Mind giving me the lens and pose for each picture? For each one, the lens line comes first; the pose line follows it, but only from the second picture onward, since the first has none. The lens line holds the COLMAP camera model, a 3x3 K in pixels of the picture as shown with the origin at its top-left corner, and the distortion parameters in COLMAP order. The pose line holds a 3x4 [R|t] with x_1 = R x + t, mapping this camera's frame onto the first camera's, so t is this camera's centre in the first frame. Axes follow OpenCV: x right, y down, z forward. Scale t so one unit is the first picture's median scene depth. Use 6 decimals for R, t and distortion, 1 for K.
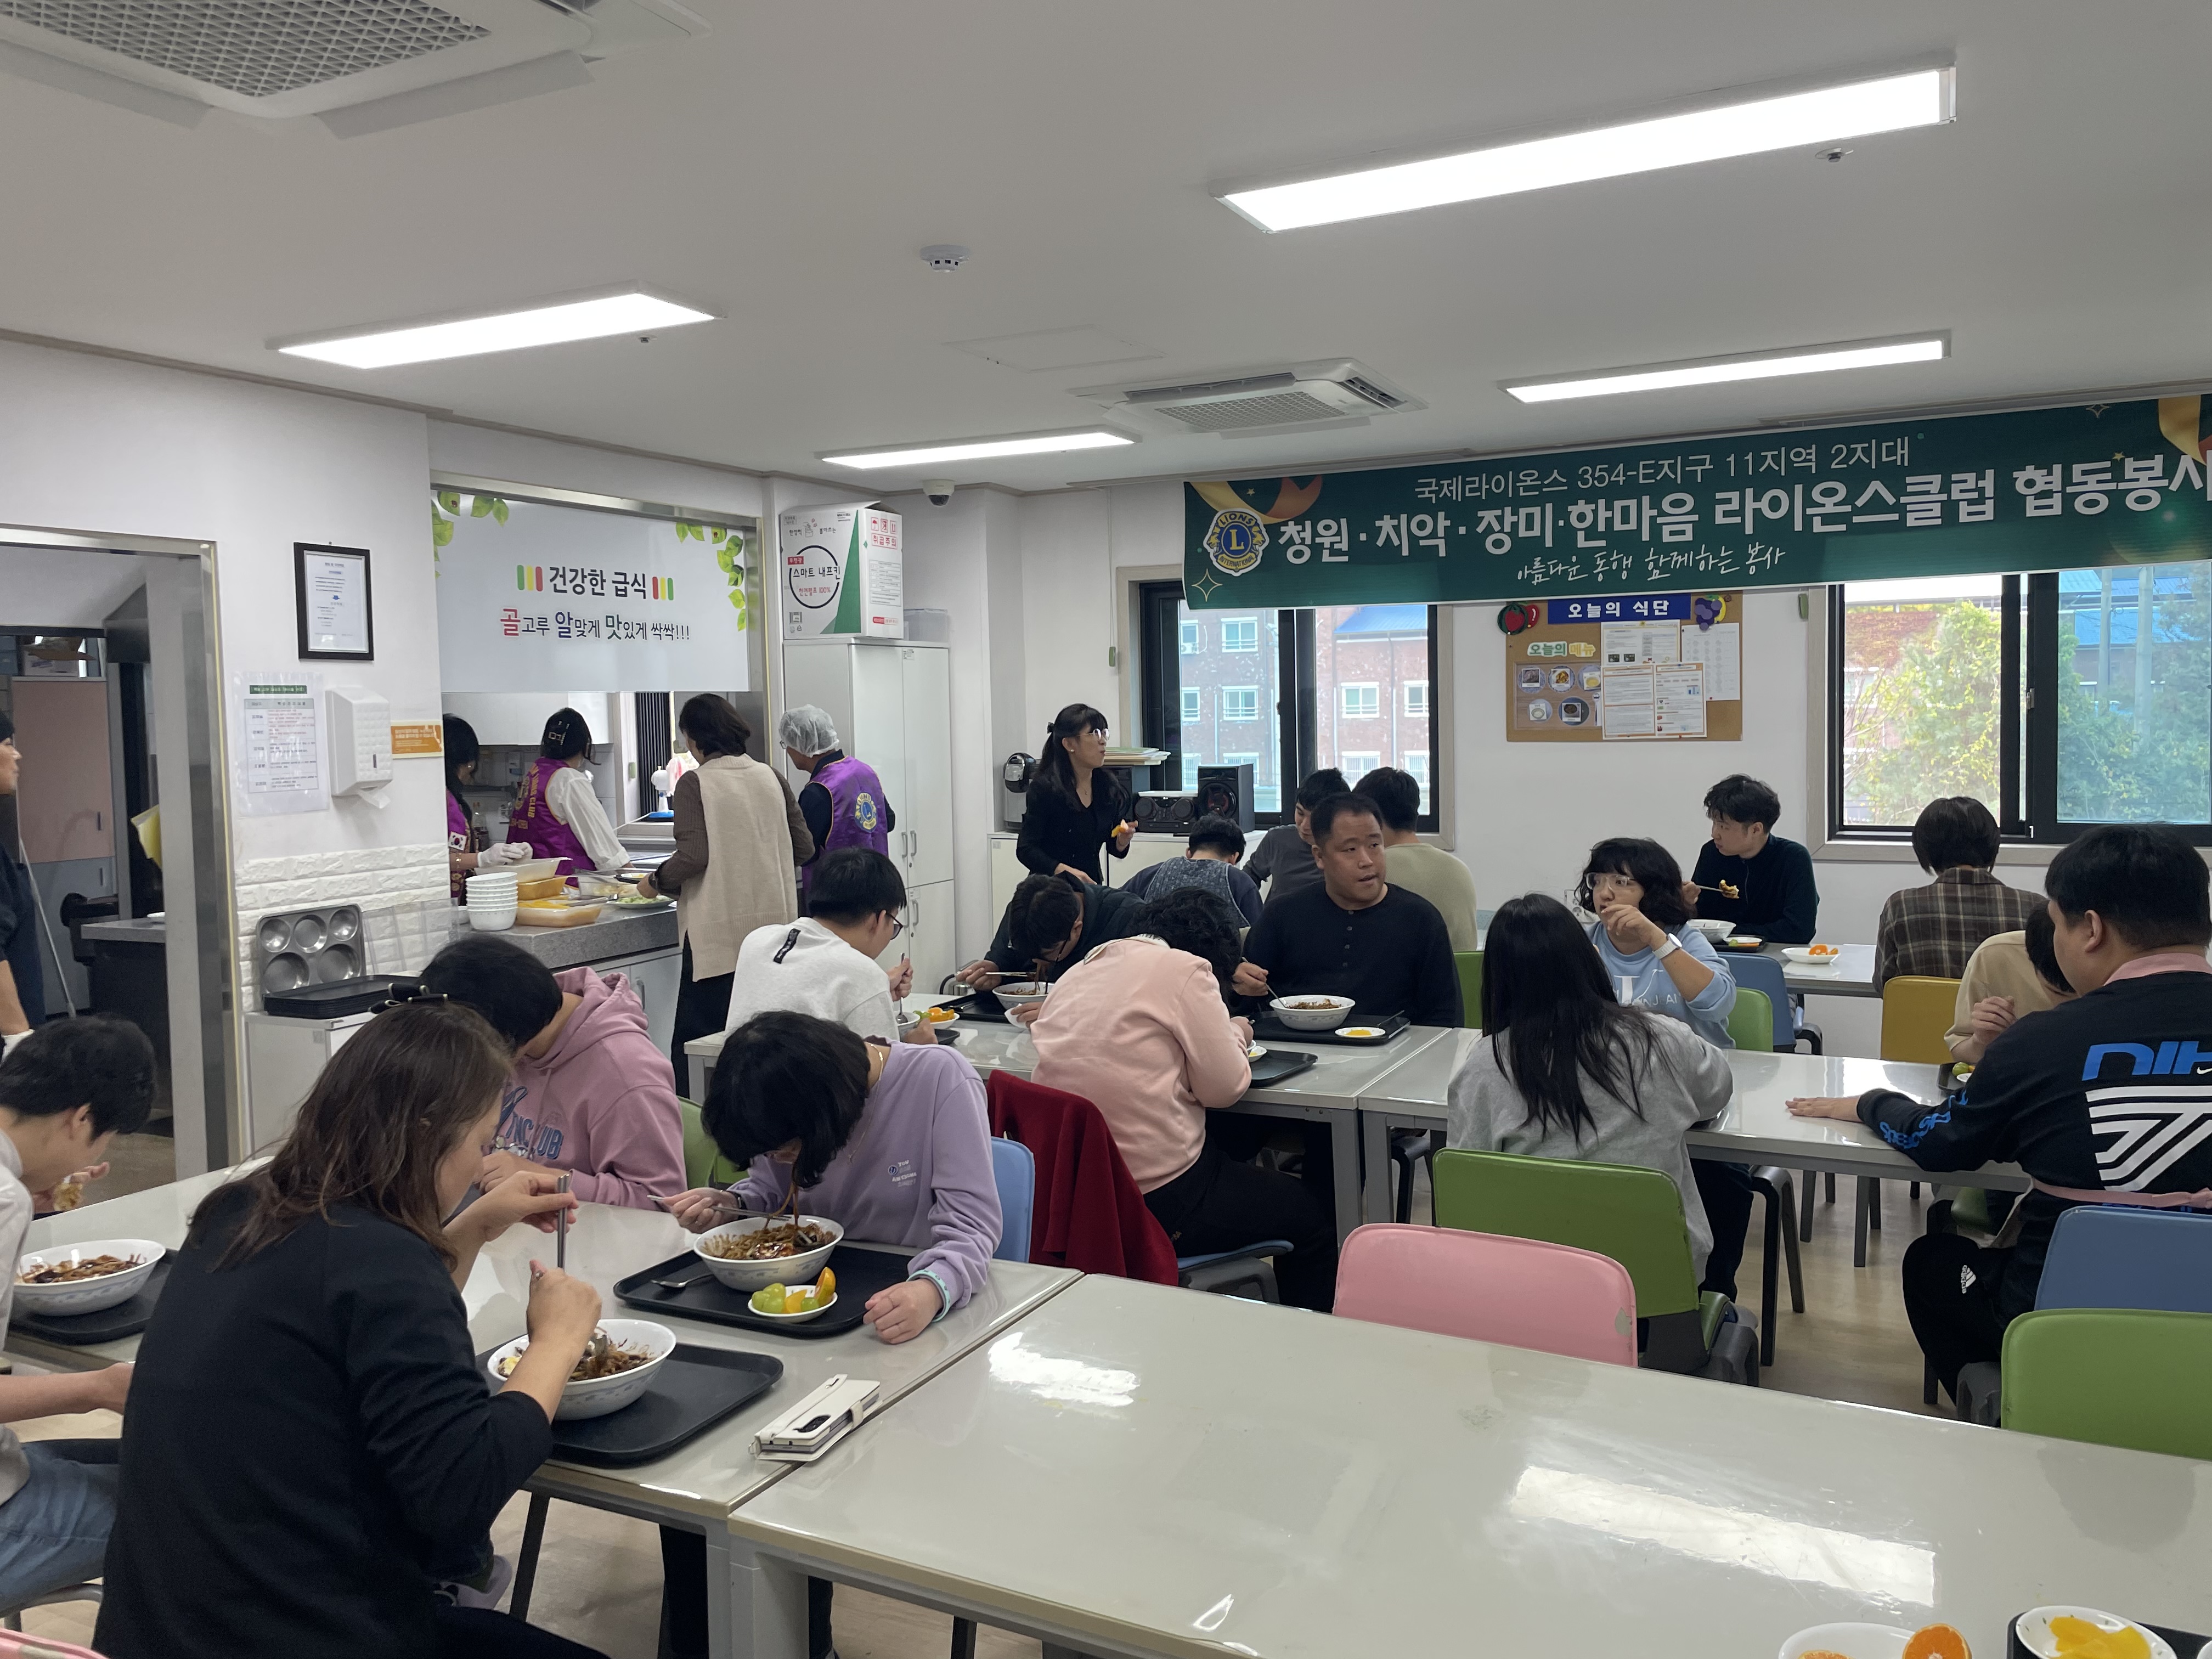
lens RADIAL K [[1654.0, 0, 1093.6], [0, 1654.0, 812.5], [0, 0, 1]] dist [0.068827, -0.098249]
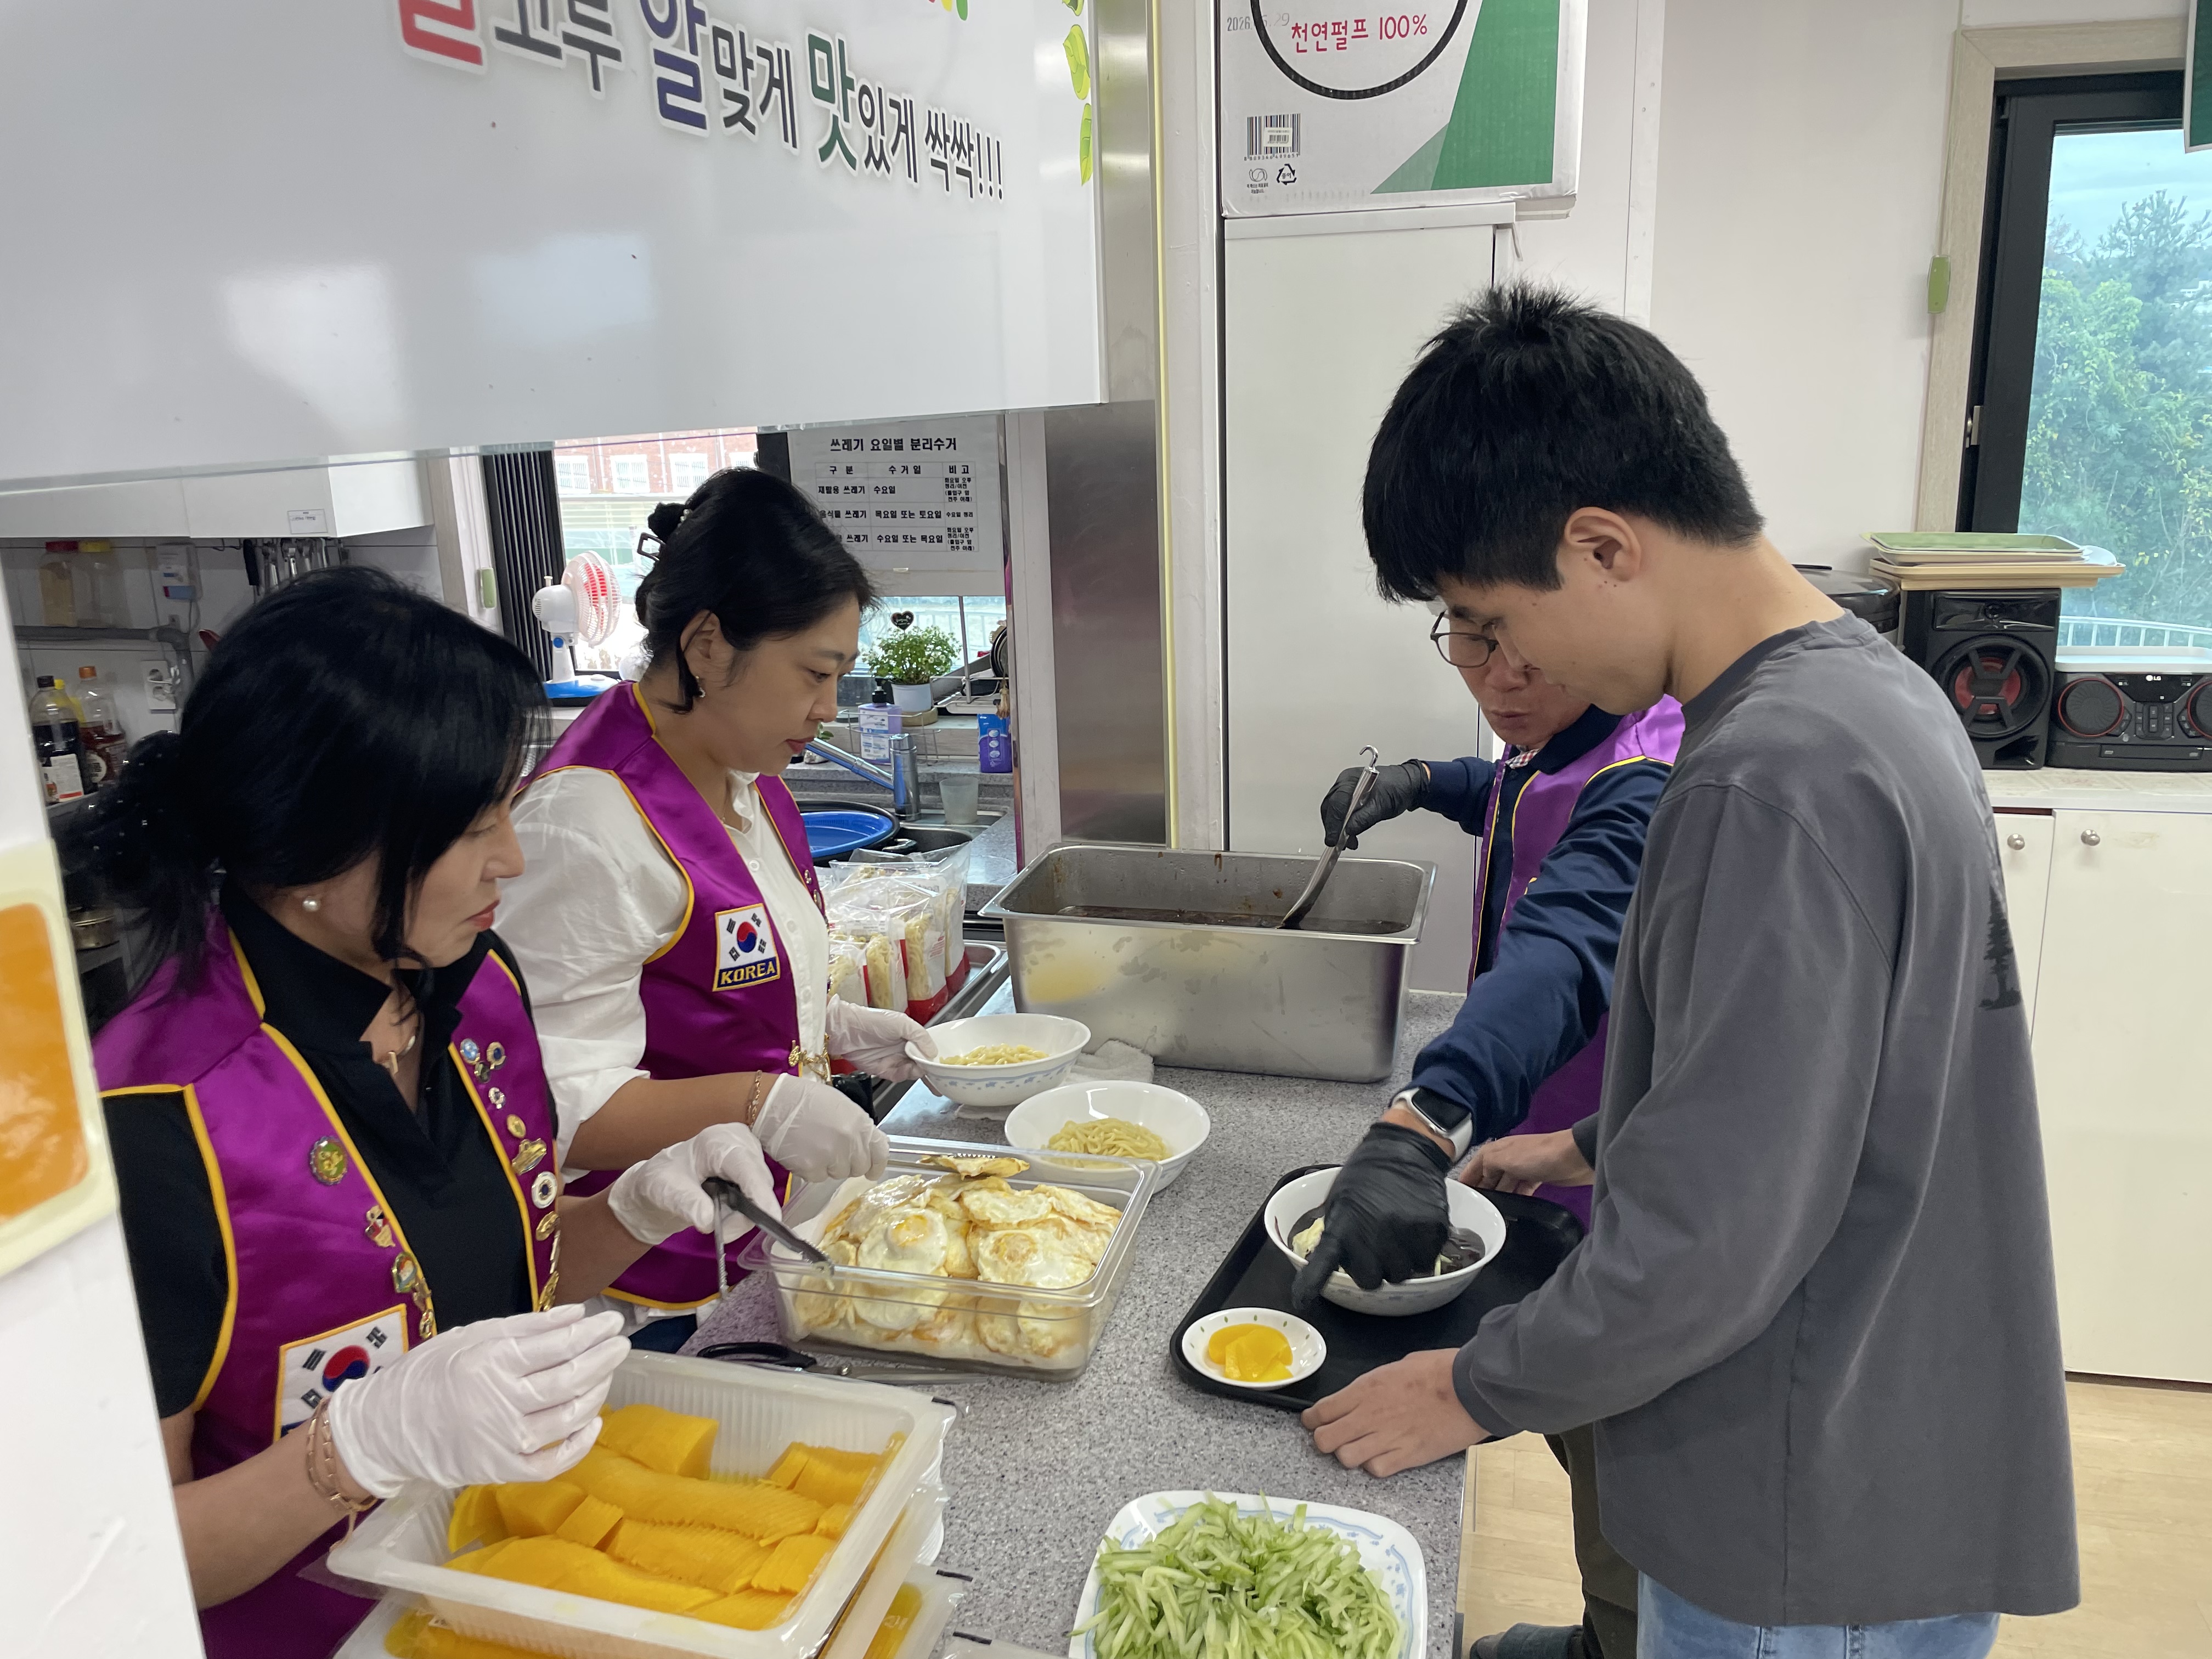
lens RADIAL K [[1654.0, 0, 1093.6], [0, 1654.0, 812.5], [0, 0, 1]] dist [0.068827, -0.098249]
pose [[0.978352, -0.064481, 0.196646, -0.286830], [0.027303, 0.982131, 0.186208, -0.059290], [-0.205139, -0.176808, 0.962630, 0.737169]]
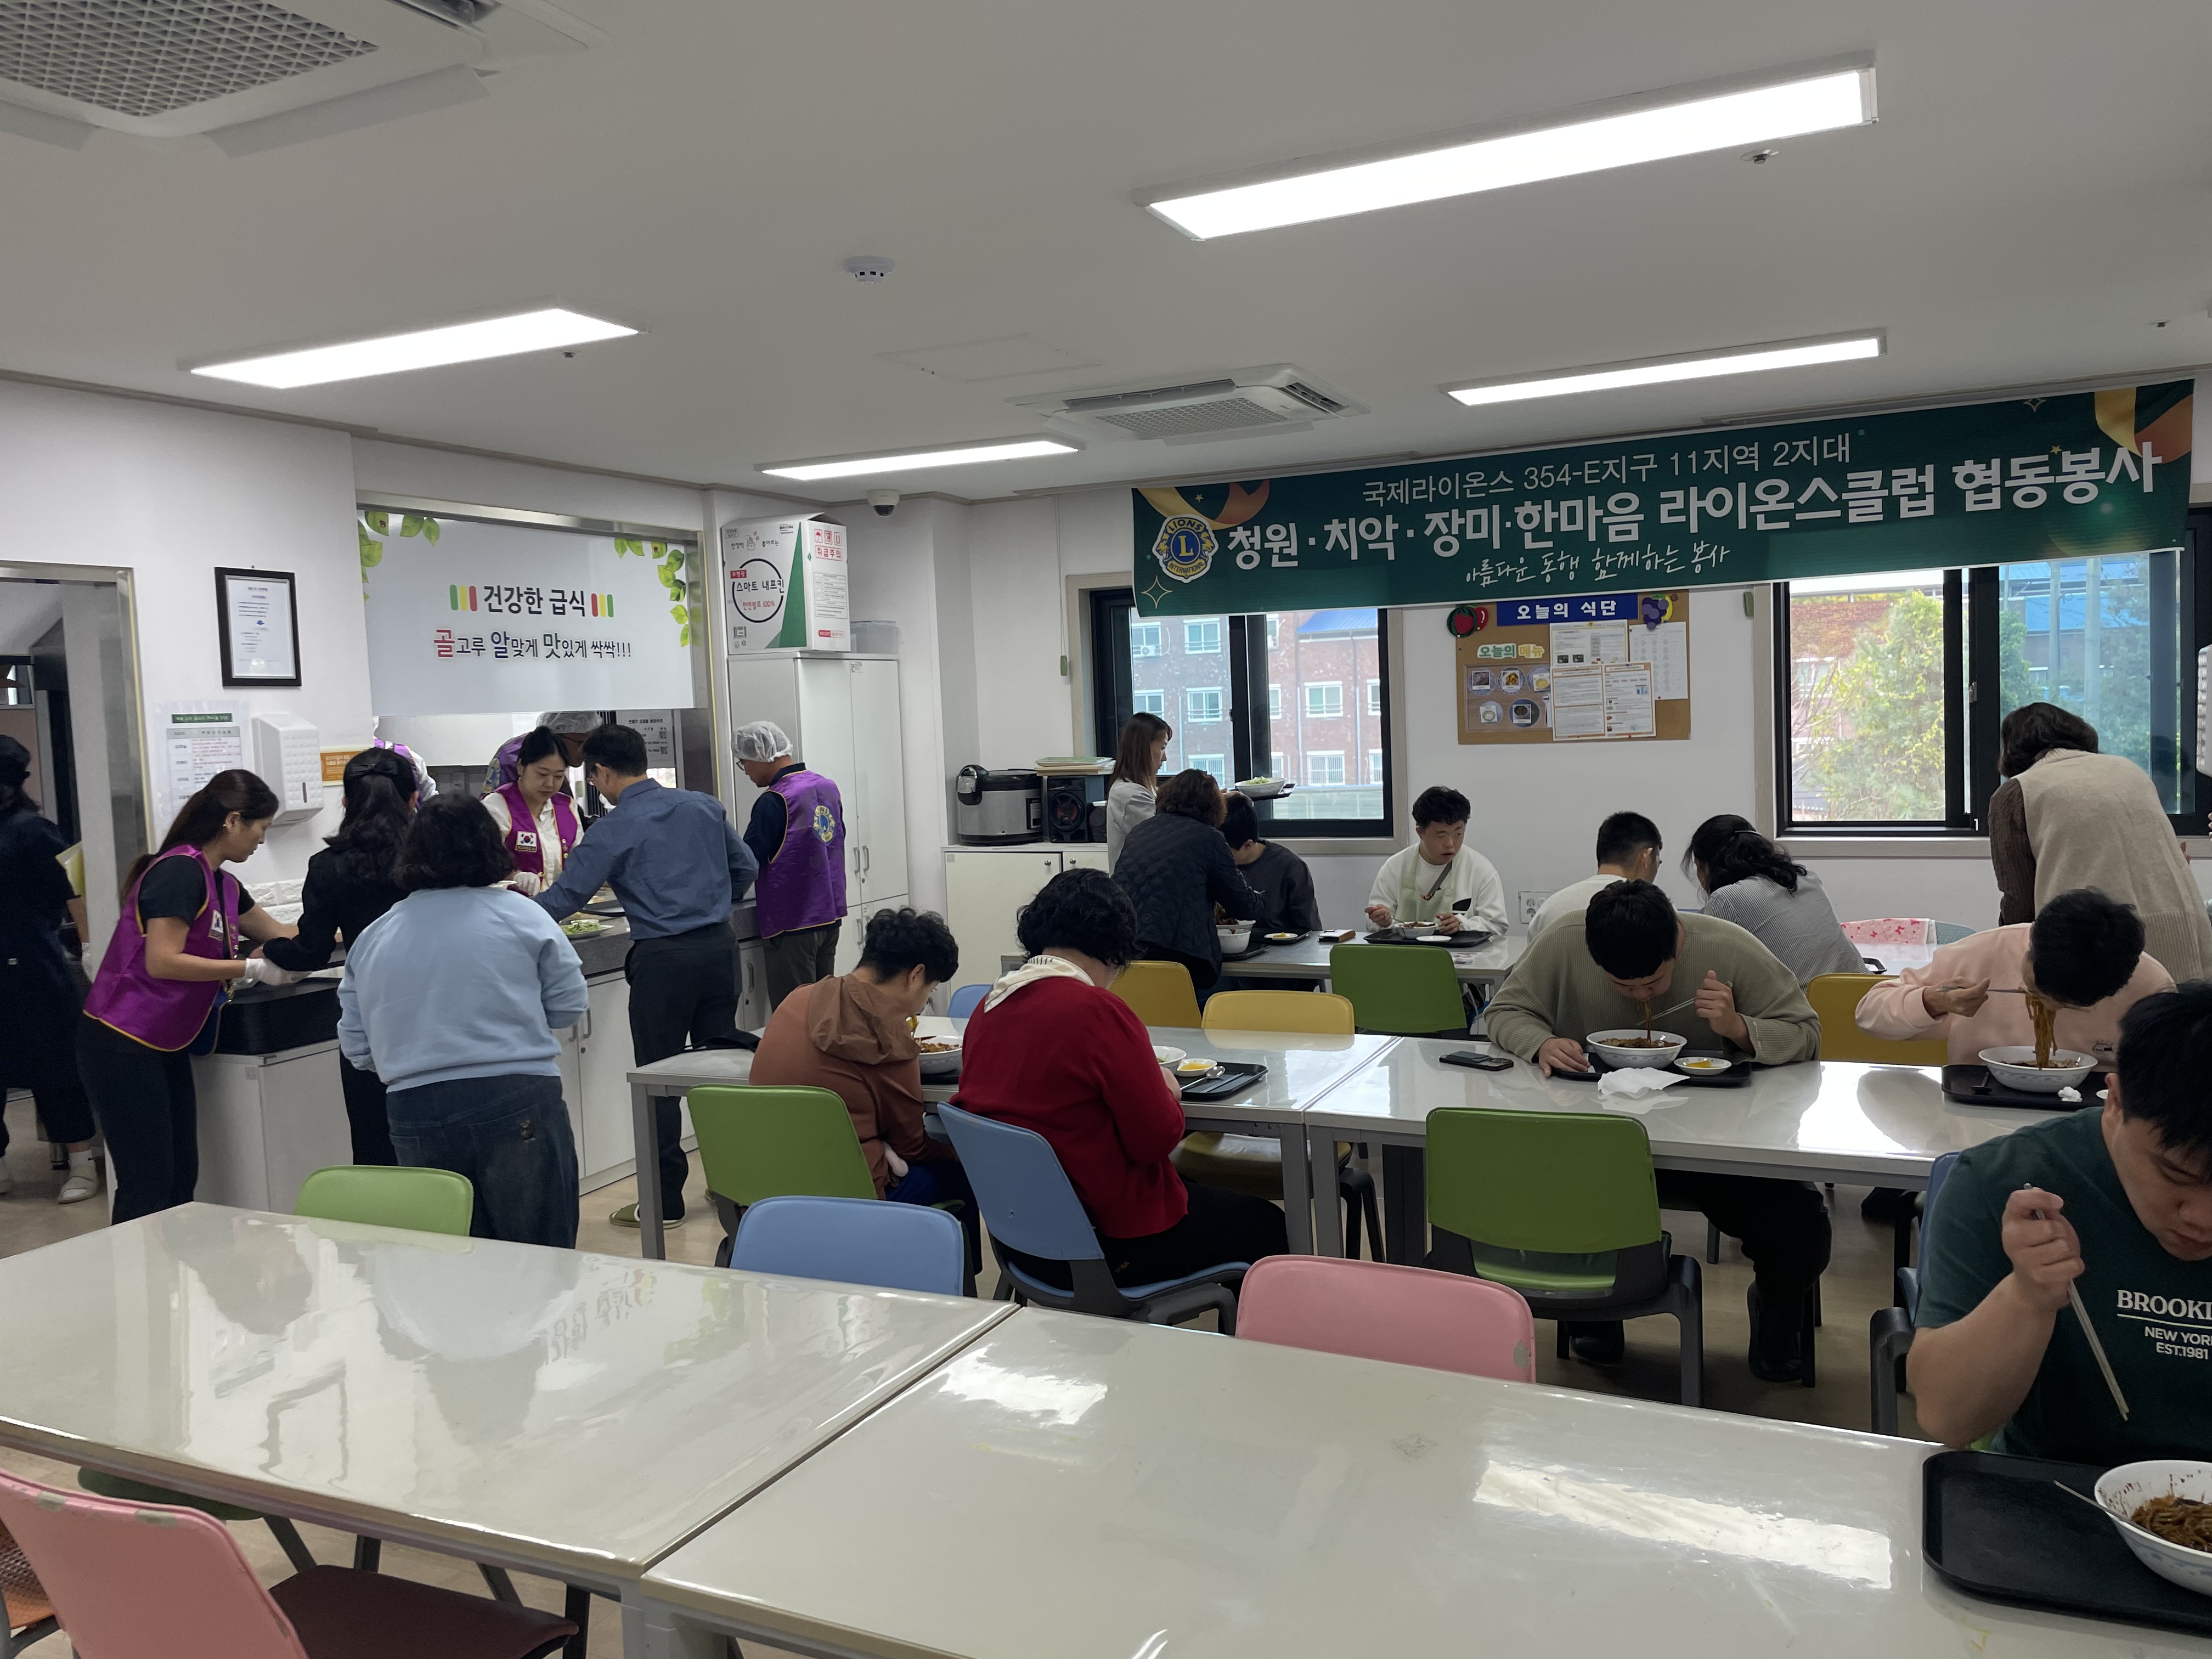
lens RADIAL K [[1658.4, 0, 1106.0], [0, 1658.4, 829.5], [0, 0, 1]] dist [0.066437, -0.097085]
pose [[0.999422, -0.020887, 0.026816, 0.009085], [0.020667, 0.999750, 0.008481, -0.004474], [-0.026986, -0.007922, 0.999604, 0.005060]]
